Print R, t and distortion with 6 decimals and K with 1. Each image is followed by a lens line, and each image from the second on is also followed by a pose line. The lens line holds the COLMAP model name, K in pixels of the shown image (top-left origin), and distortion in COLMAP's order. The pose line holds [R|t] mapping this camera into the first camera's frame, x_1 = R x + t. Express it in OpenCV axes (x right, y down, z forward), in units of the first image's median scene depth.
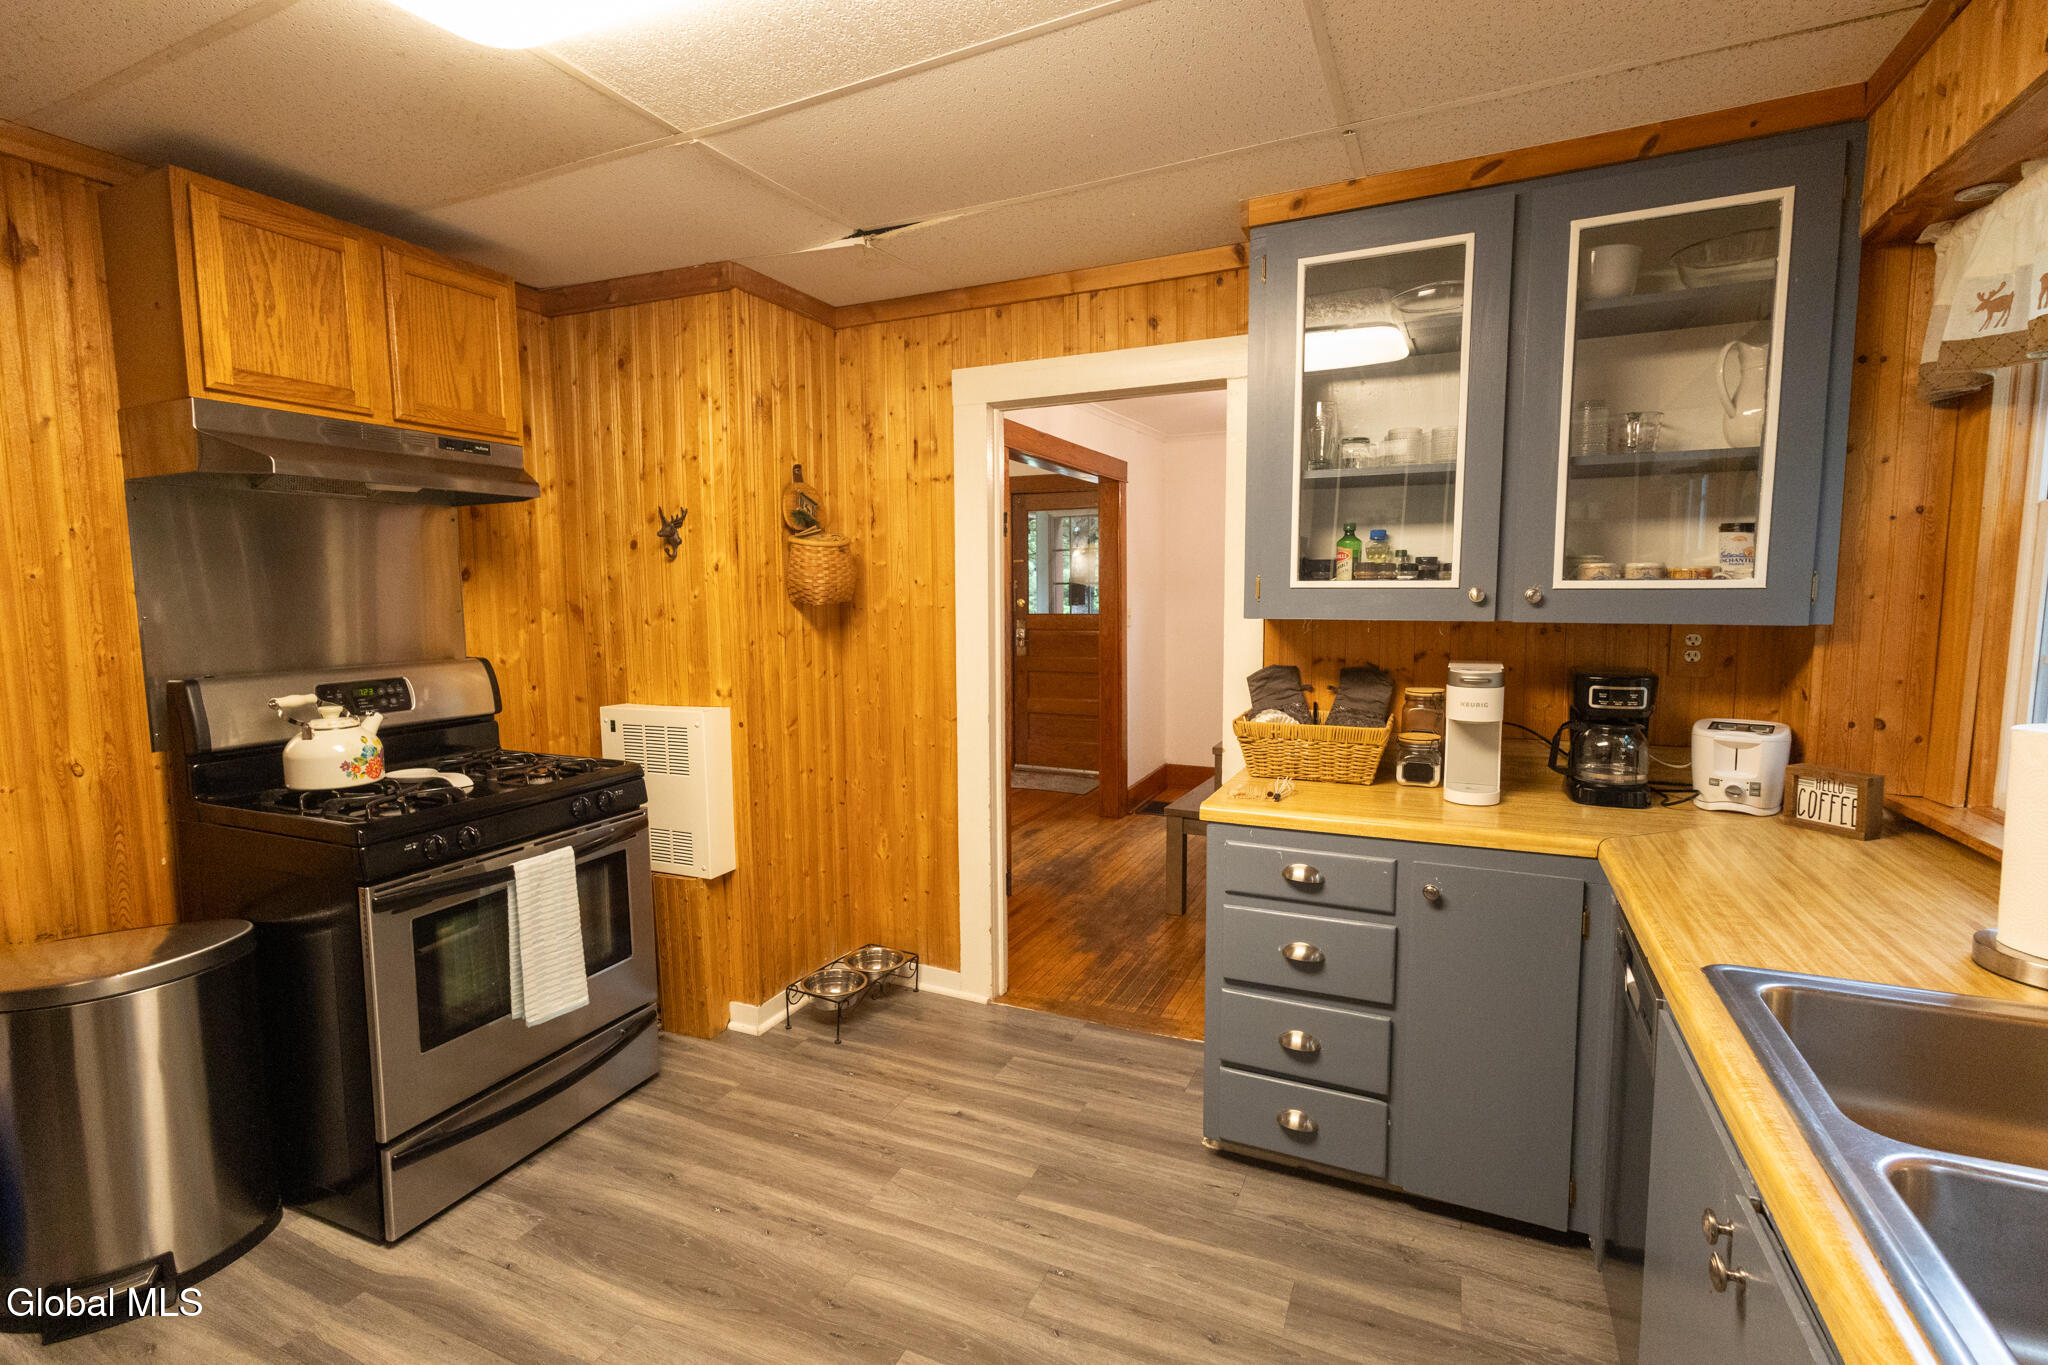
lens RADIAL K [[938.9, 0, 1024.0], [0, 938.9, 682.5], [0, 0, 1]] dist [0.000193, 0.000817]
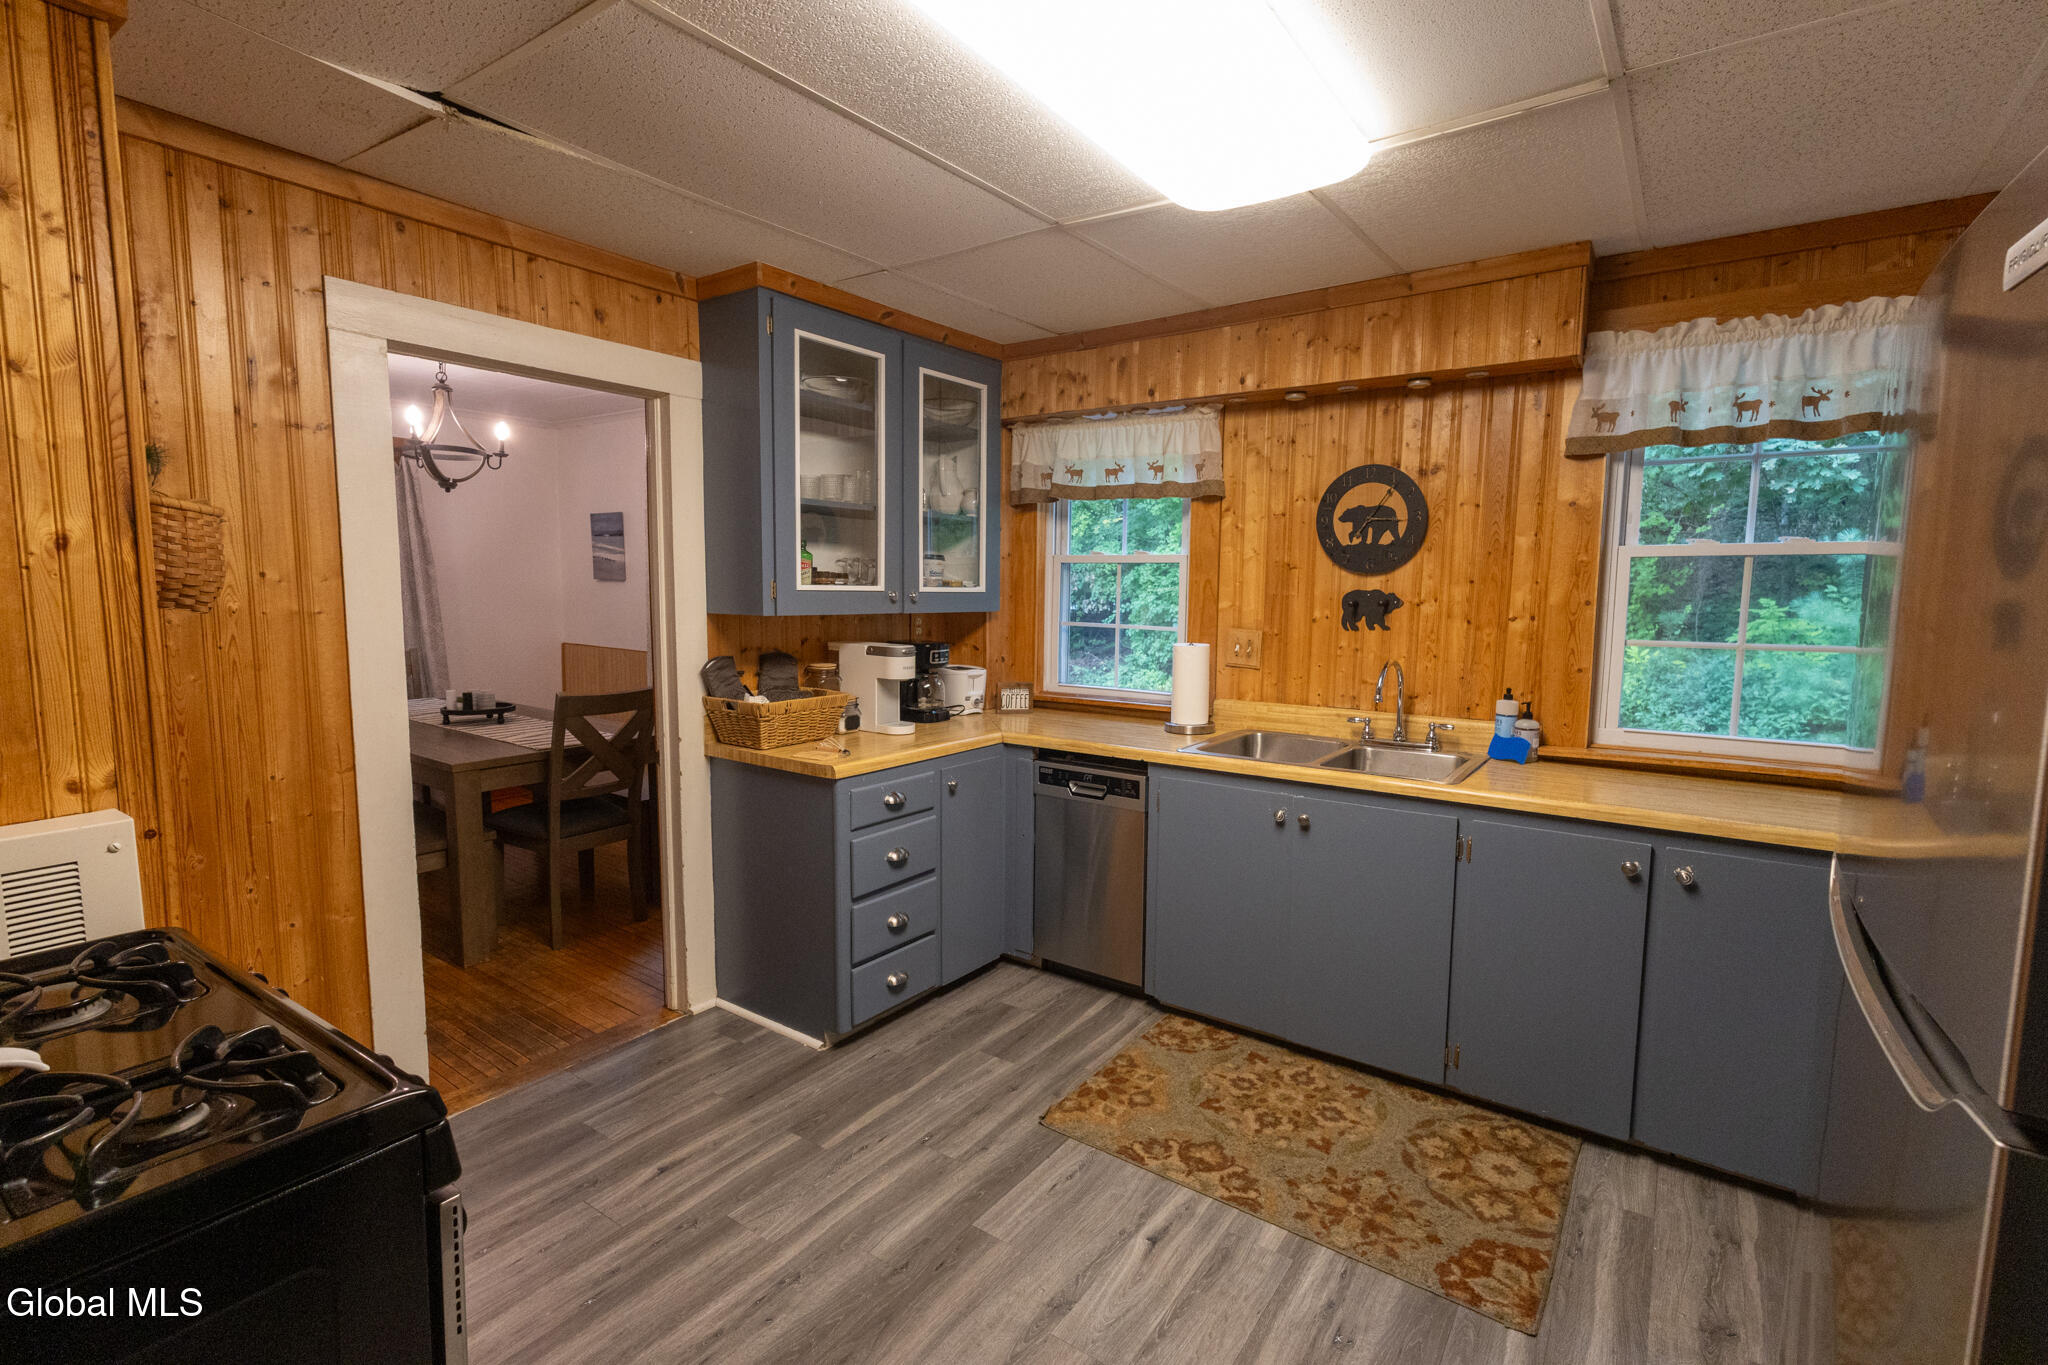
lens RADIAL K [[938.9, 0, 1024.0], [0, 938.9, 682.5], [0, 0, 1]] dist [0.000193, 0.000817]
pose [[0.183995, -0.093739, 0.978447, -0.896546], [0.084660, 0.993254, 0.079238, -0.052644], [-0.979275, 0.068256, 0.190690, 0.478776]]
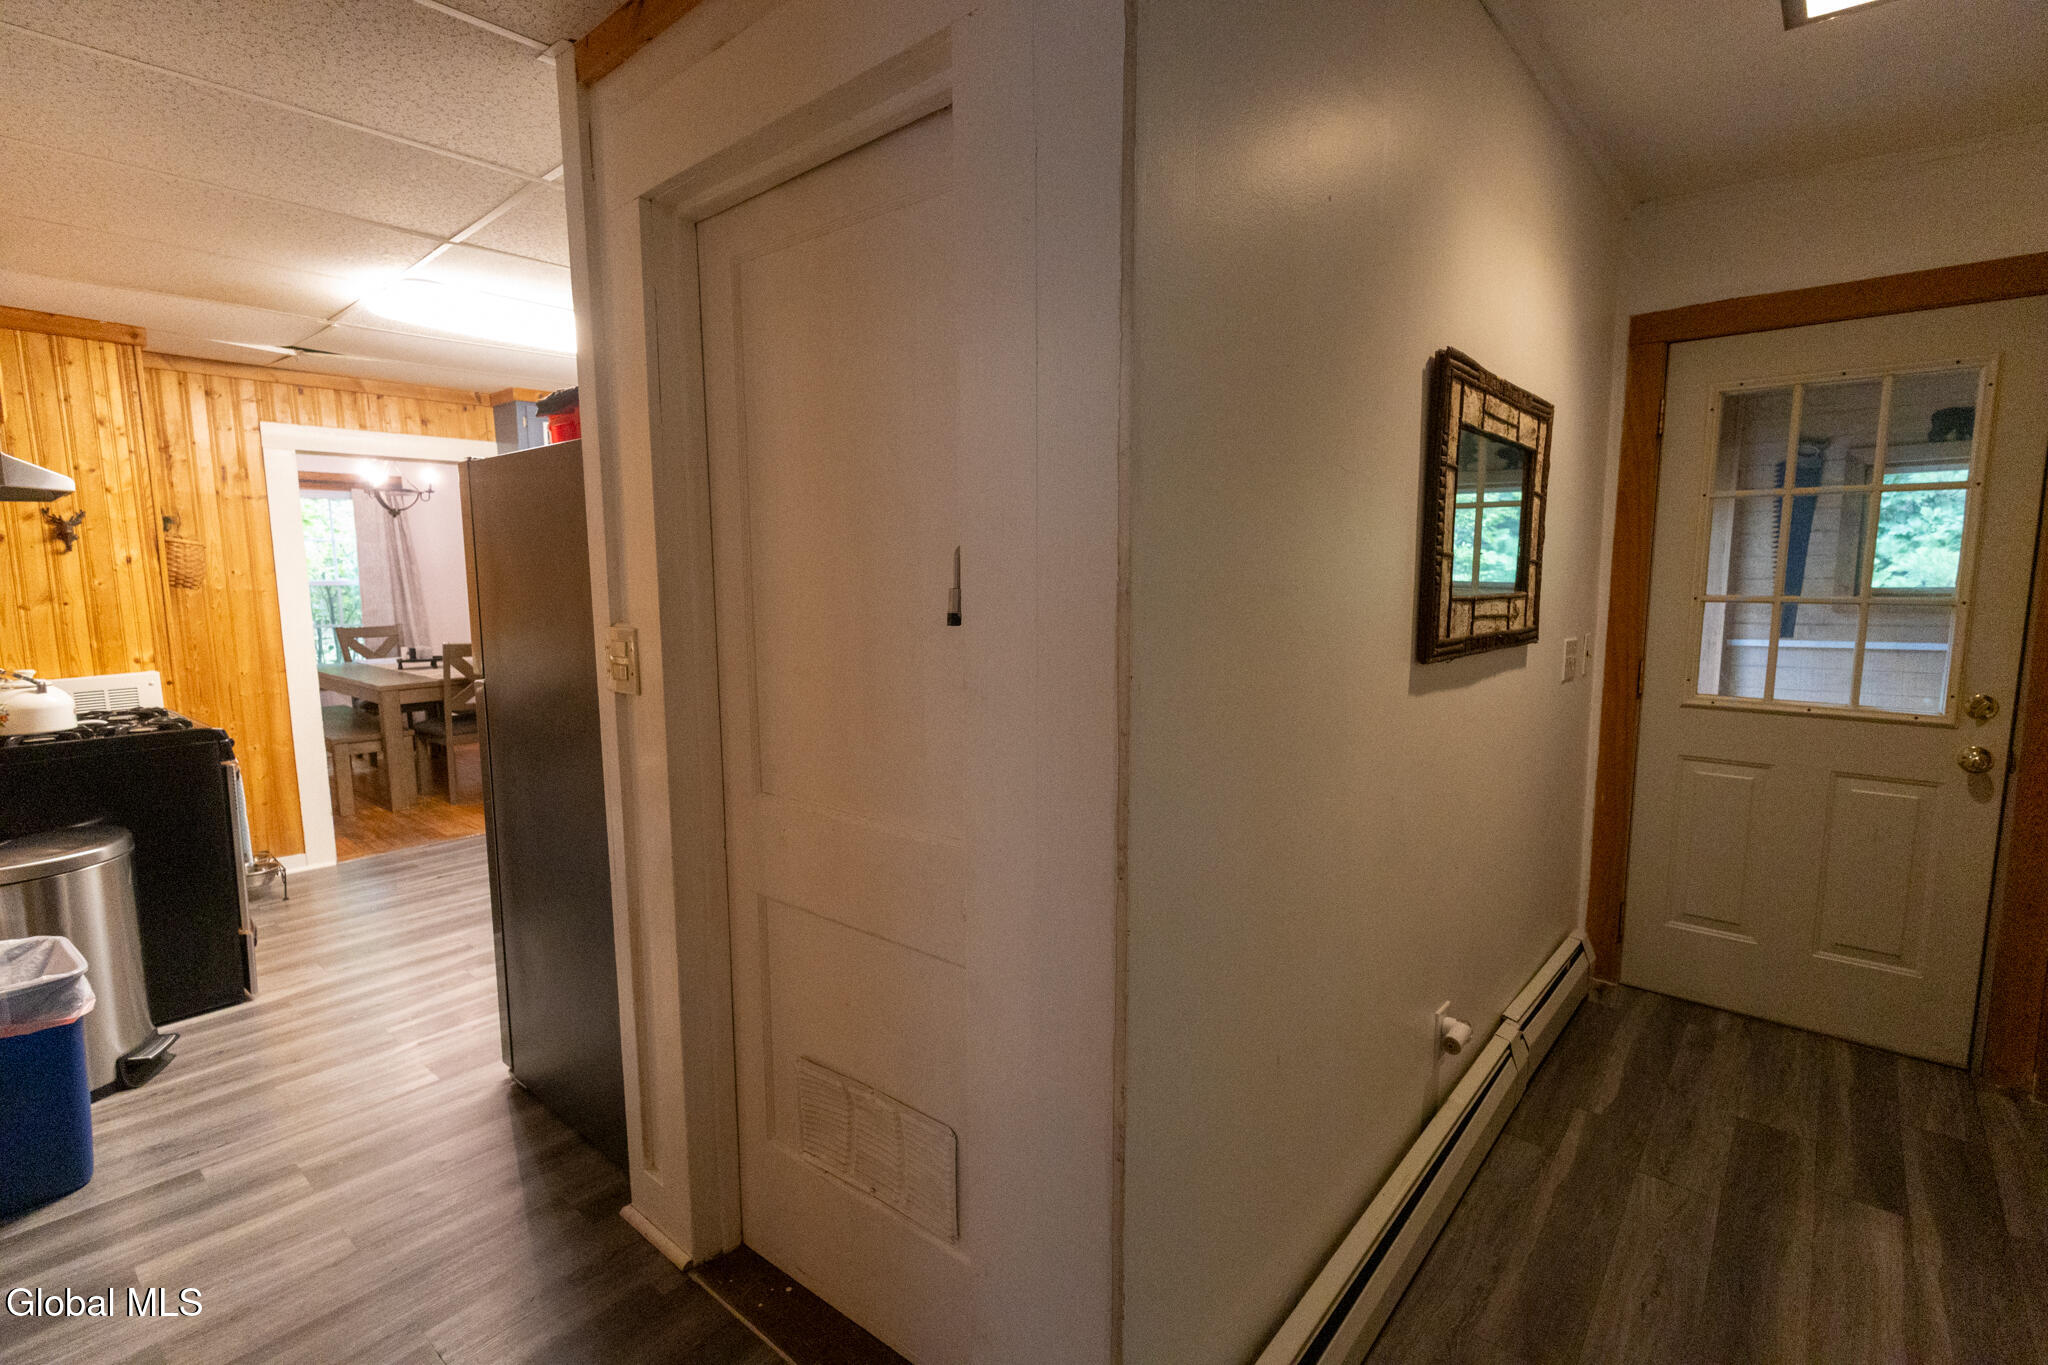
lens RADIAL K [[938.9, 0, 1024.0], [0, 938.9, 682.5], [0, 0, 1]] dist [0.000193, 0.000817]
pose [[0.267990, -0.110992, 0.957007, -1.488688], [0.105105, 0.990781, 0.085476, 0.069783], [-0.957671, 0.077680, 0.277185, -0.584085]]
